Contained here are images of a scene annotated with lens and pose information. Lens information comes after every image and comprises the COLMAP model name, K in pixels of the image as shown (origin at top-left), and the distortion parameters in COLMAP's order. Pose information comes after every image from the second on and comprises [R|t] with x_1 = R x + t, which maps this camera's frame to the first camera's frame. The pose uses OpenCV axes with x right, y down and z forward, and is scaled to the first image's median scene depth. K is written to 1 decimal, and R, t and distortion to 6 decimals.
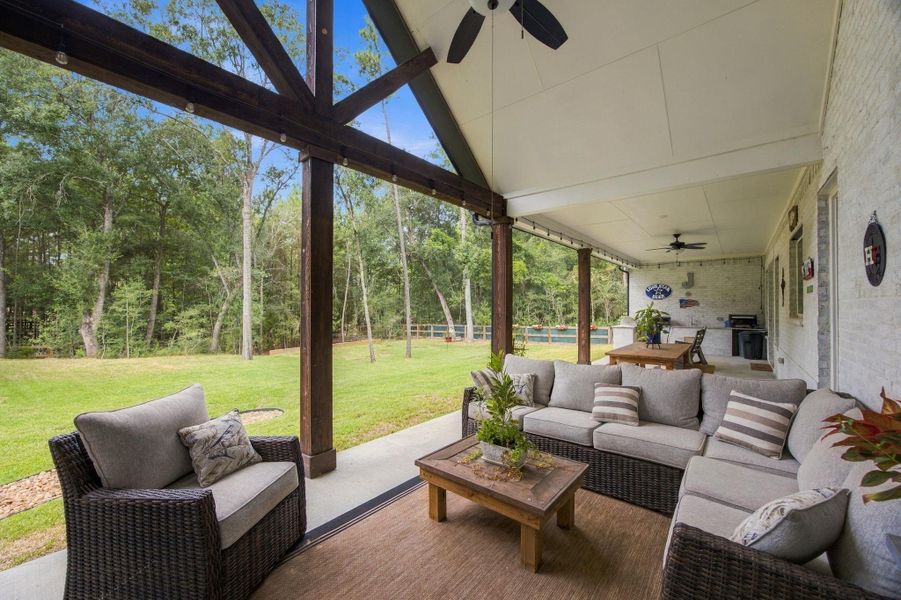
lens RADIAL K [[354.4, 0, 449.0], [0, 354.4, 301.0], [0, 0, 1]] dist [-0.001637, 0.002798]
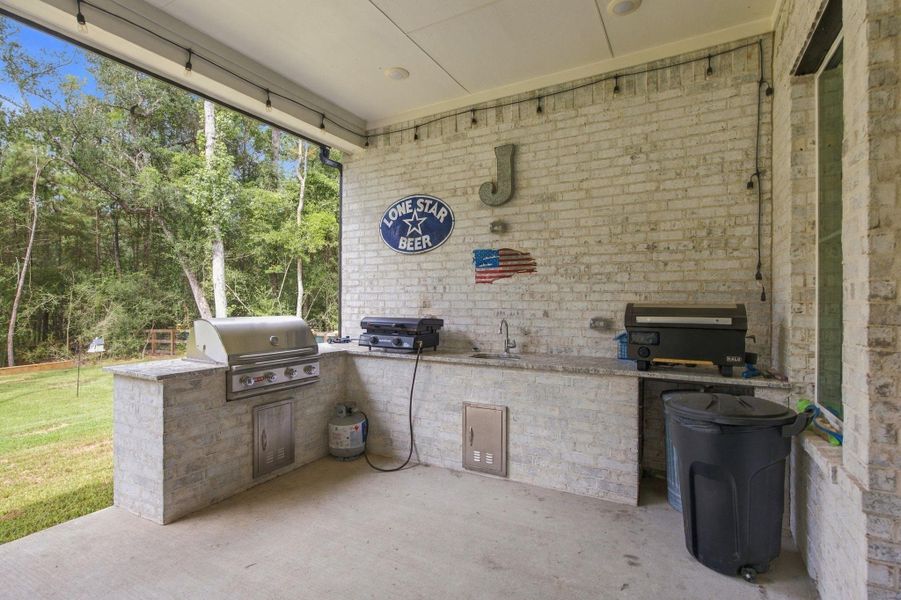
lens RADIAL K [[431.4, 0, 450.5], [0, 431.4, 300.0], [0, 0, 1]] dist [-0.002239, -0.000014]
pose [[0.984098, 0.002597, 0.177605, 0.585035], [-0.003486, 0.999983, 0.004691, 0.031141], [-0.177590, -0.005235, 0.984091, 0.698290]]
